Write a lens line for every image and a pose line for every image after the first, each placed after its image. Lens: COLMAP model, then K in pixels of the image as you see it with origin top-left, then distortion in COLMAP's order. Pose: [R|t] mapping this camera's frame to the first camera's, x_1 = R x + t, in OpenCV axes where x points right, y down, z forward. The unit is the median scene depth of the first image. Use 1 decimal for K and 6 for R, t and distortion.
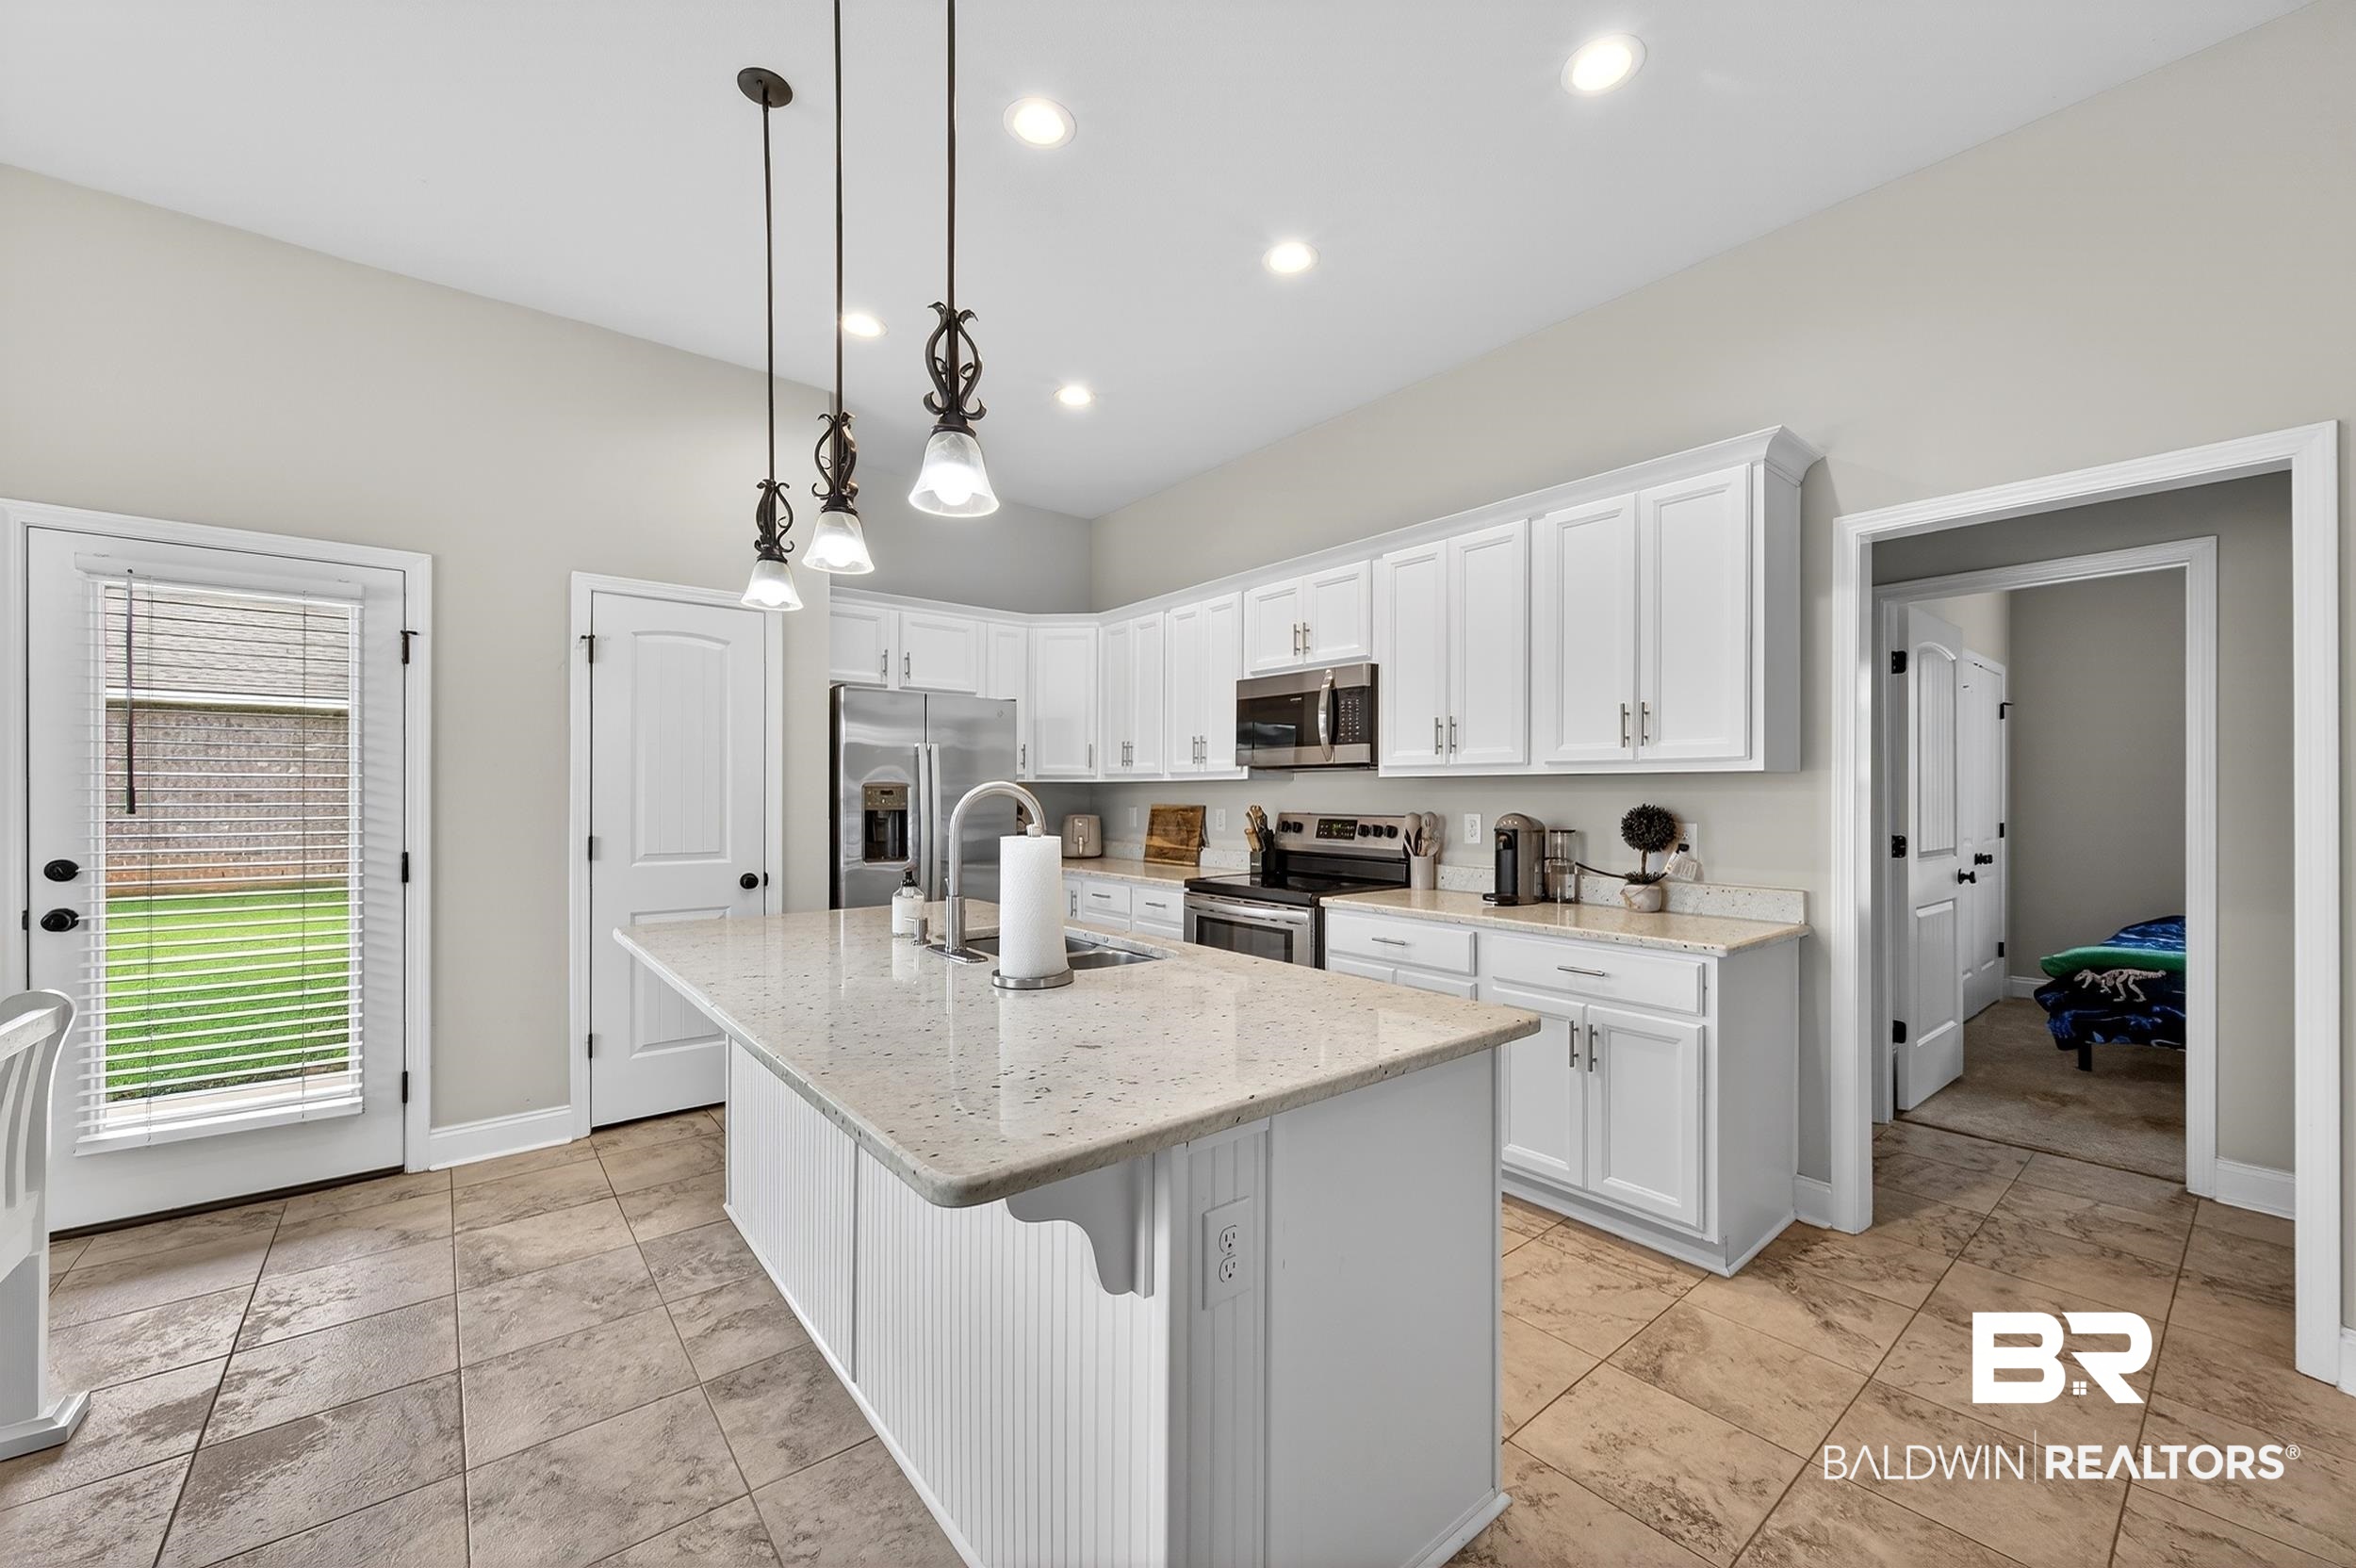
lens RADIAL K [[917.6, 0, 1185.2], [0, 917.6, 791.9], [0, 0, 1]] dist [0.001071, -0.000211]
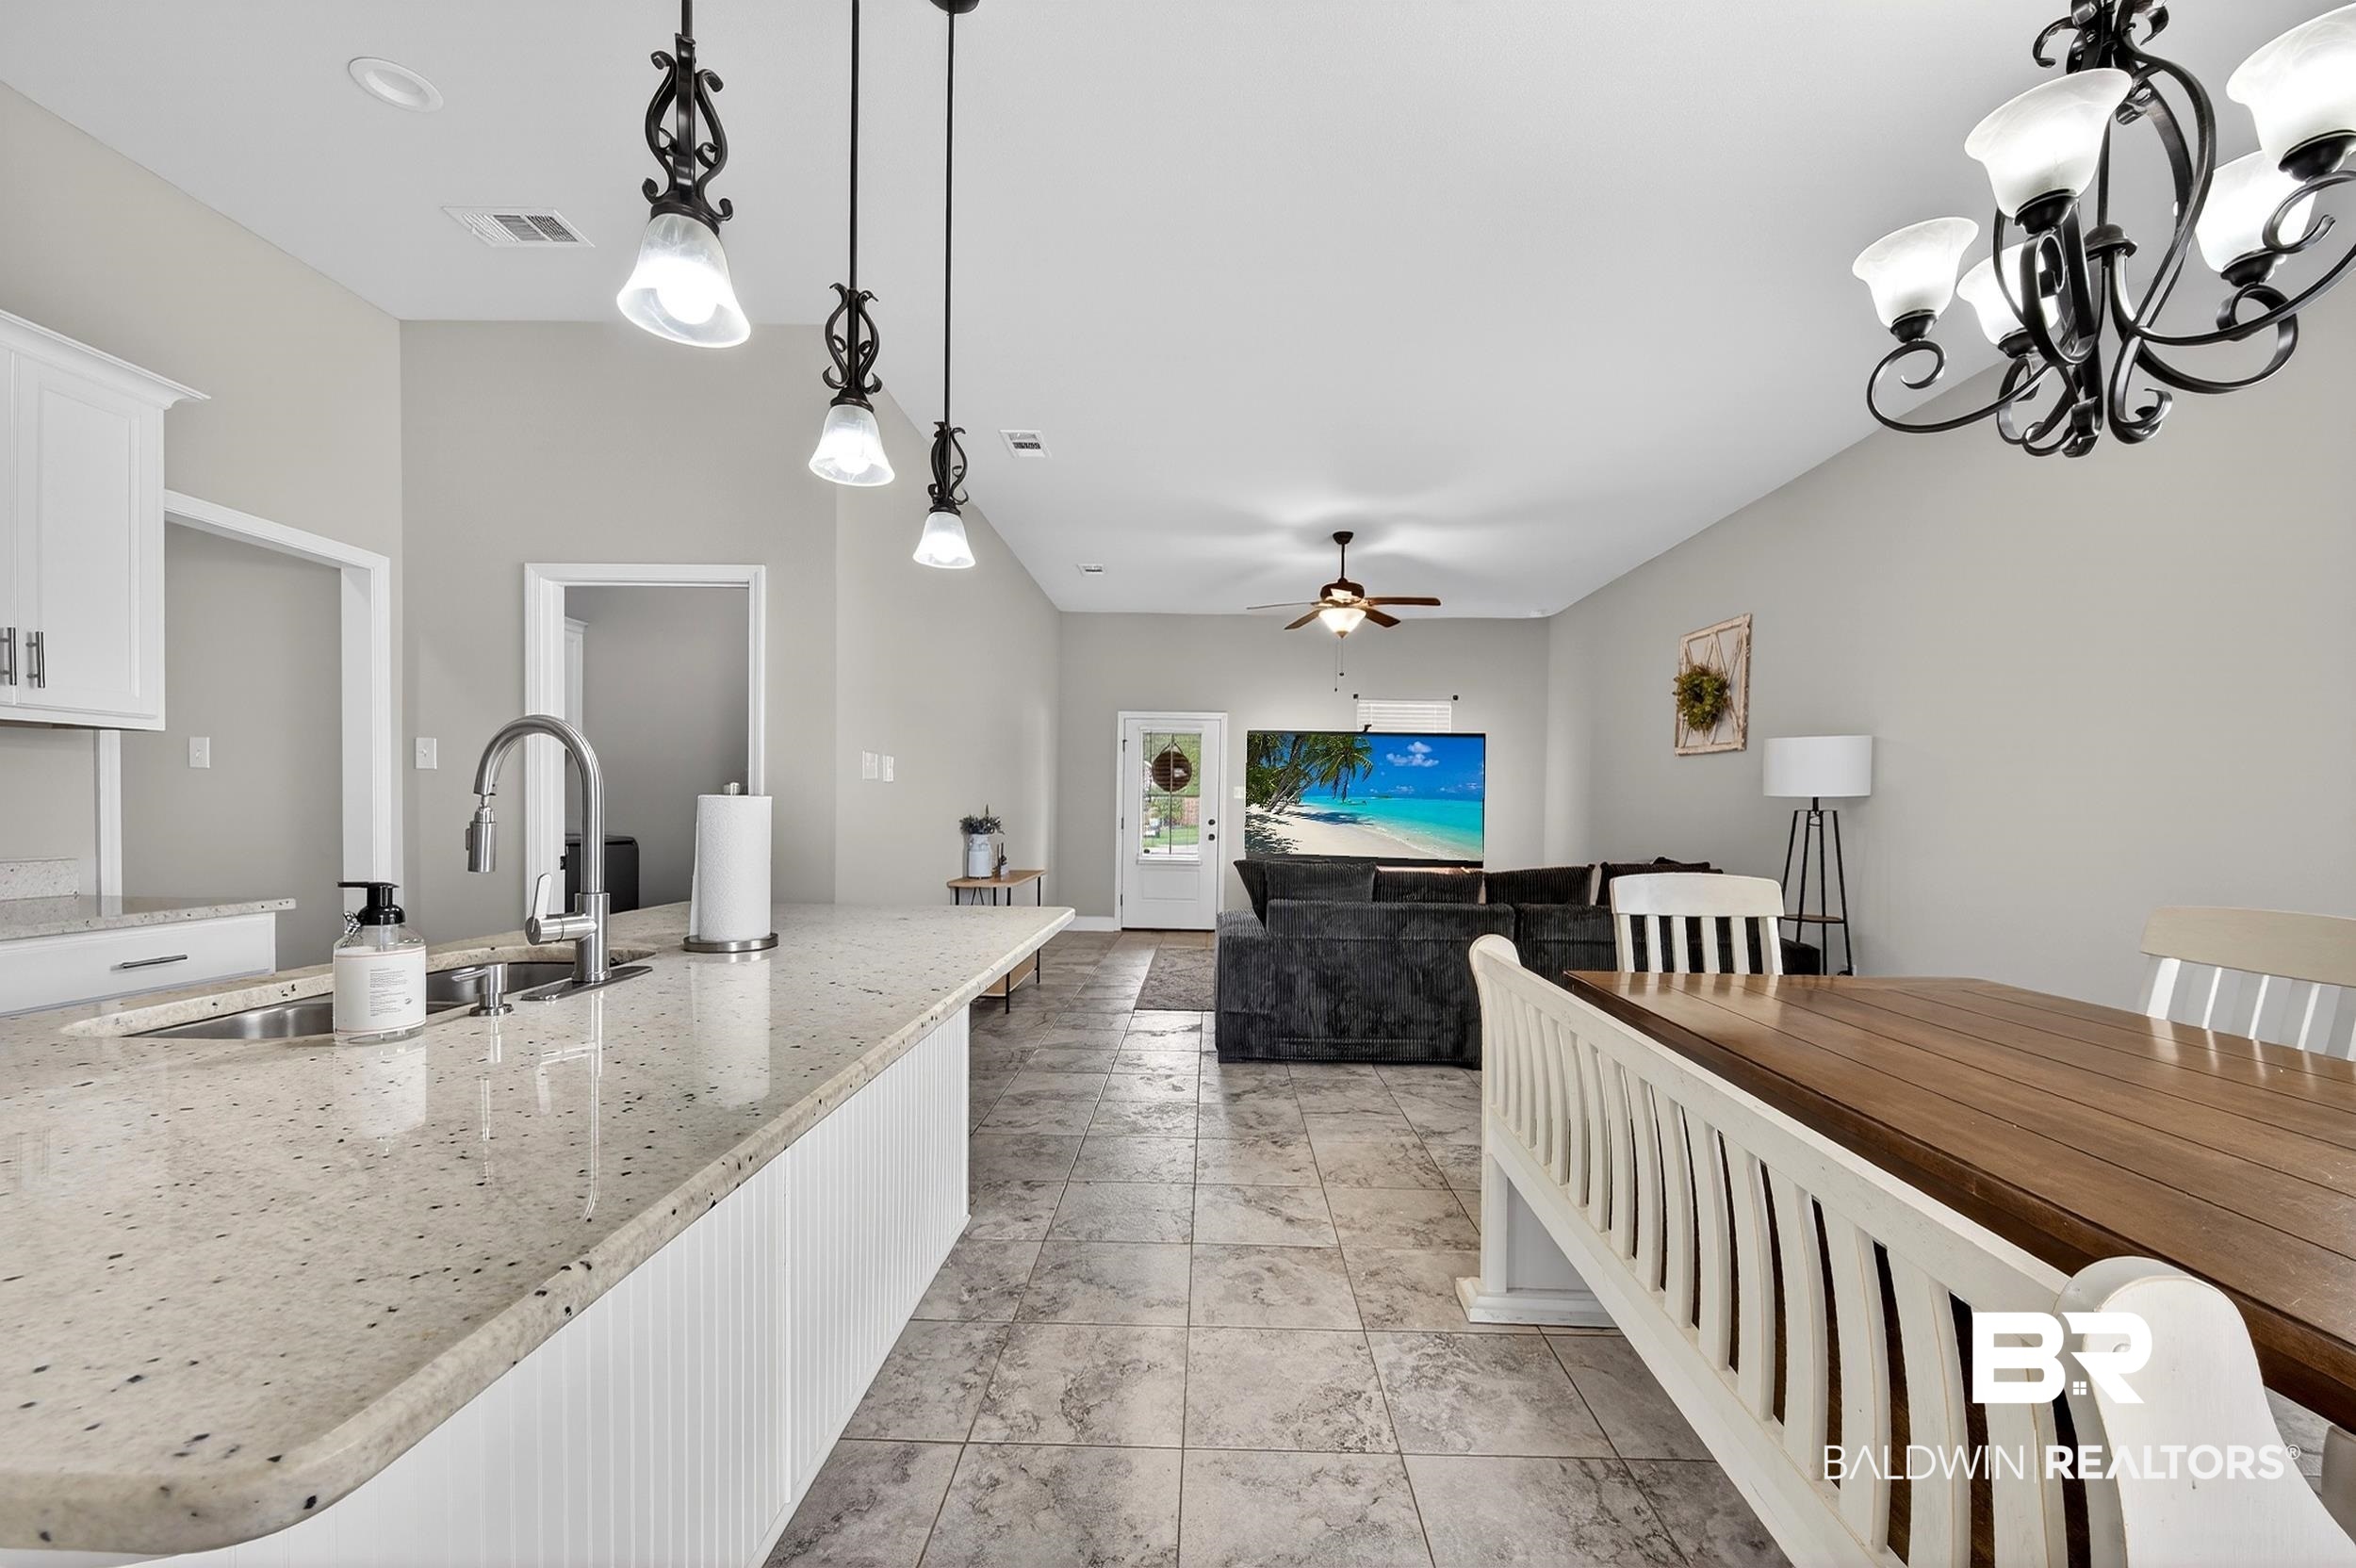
lens RADIAL K [[908.2, 0, 1183.0], [0, 908.2, 789.6], [0, 0, 1]] dist [-0.000240, -0.000307]
pose [[-0.754022, 0.004283, 0.656835, -0.609902], [-0.018262, 0.999455, -0.027482, 0.032063], [-0.656596, -0.032717, -0.753533, 0.752221]]
